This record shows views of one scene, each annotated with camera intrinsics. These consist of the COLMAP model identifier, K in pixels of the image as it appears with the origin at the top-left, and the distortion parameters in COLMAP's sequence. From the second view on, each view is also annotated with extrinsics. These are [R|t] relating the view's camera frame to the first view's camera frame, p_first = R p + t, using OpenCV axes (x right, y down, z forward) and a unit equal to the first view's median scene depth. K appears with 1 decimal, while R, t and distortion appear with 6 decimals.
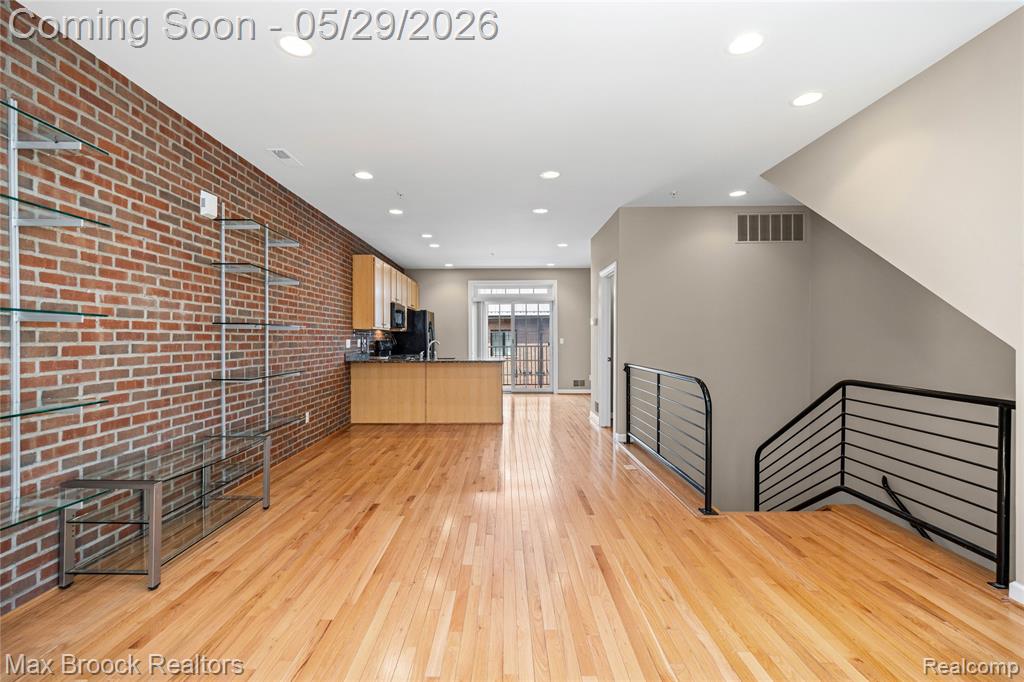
lens RADIAL K [[441.0, 0, 507.1], [0, 441.0, 342.5], [0, 0, 1]] dist [-0.008345, -0.000945]
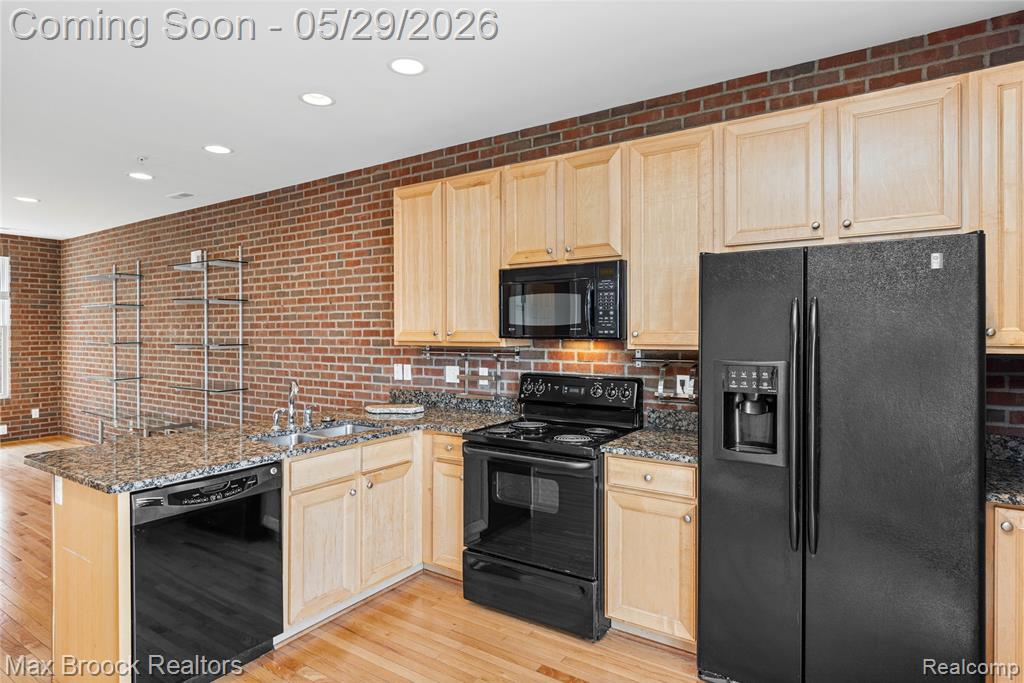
lens RADIAL K [[556.8, 0, 515.2], [0, 556.8, 335.4], [0, 0, 1]] dist [-0.000501, -0.002596]
pose [[-0.555154, 0.006898, -0.831719, 0.246285], [-0.005162, 0.999918, 0.011739, -0.100257], [0.831732, 0.010810, -0.555072, 2.960410]]
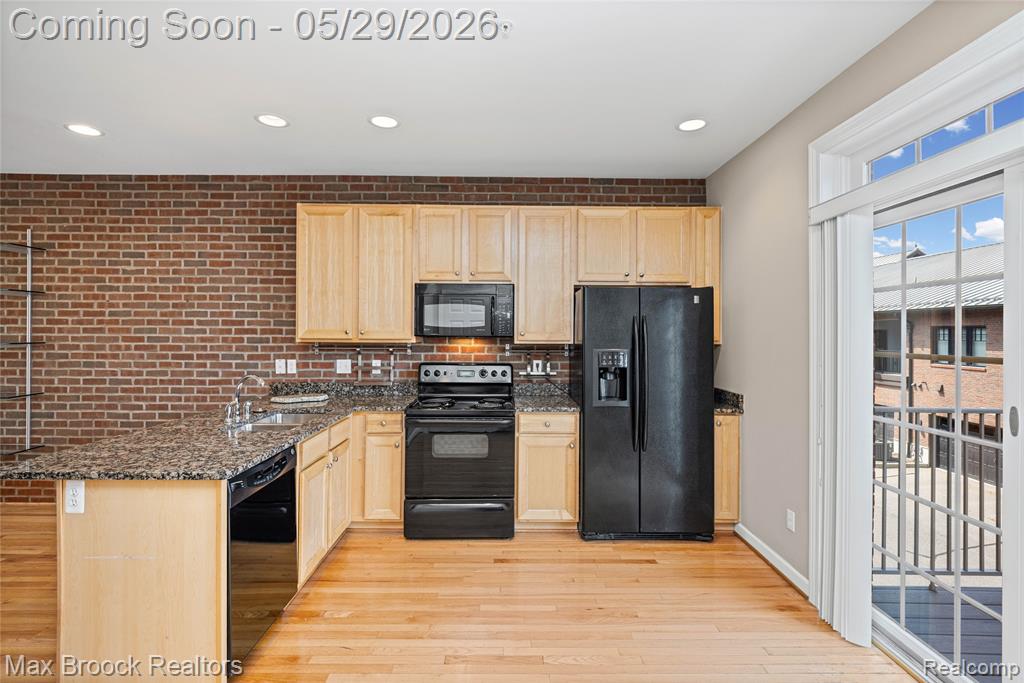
lens RADIAL K [[483.9, 0, 508.1], [0, 483.9, 328.9], [0, 0, 1]] dist [0.001823, -0.005032]
pose [[0.003219, -0.002828, -0.999991, 0.581322], [-0.015205, 0.999880, -0.002877, -0.100590], [0.999879, 0.015214, 0.003175, 2.580166]]
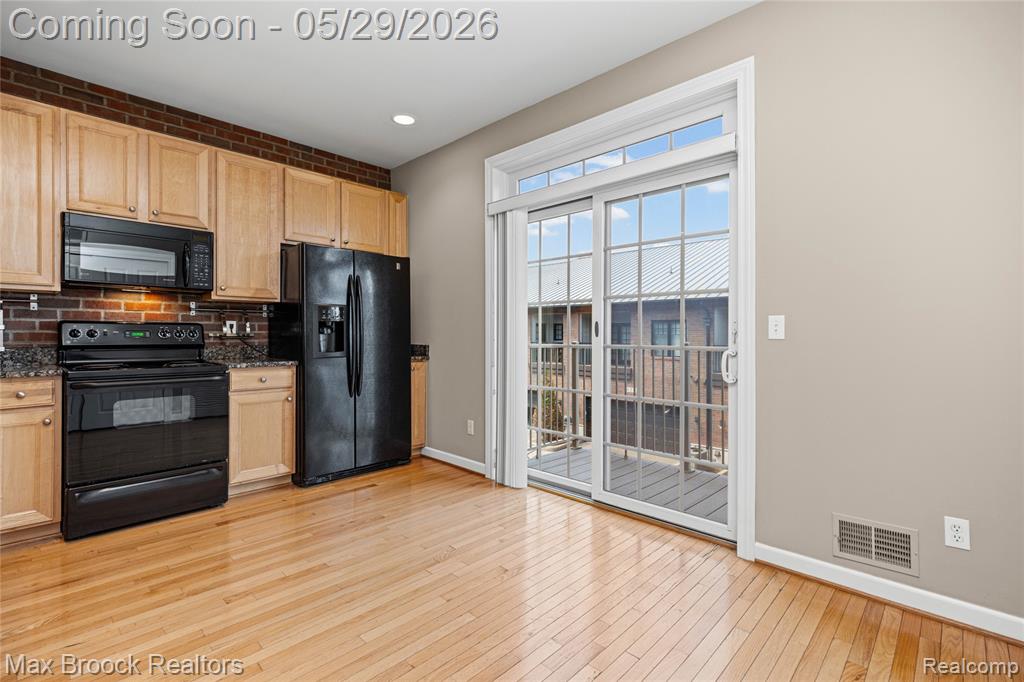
lens RADIAL K [[469.3, 0, 513.6], [0, 469.3, 335.7], [0, 0, 1]] dist [0.002726, -0.000862]
pose [[0.718391, 0.008177, -0.695592, 0.607135], [-0.012071, 0.999927, -0.000713, 0.008768], [0.695535, 0.008909, 0.718437, 2.310955]]
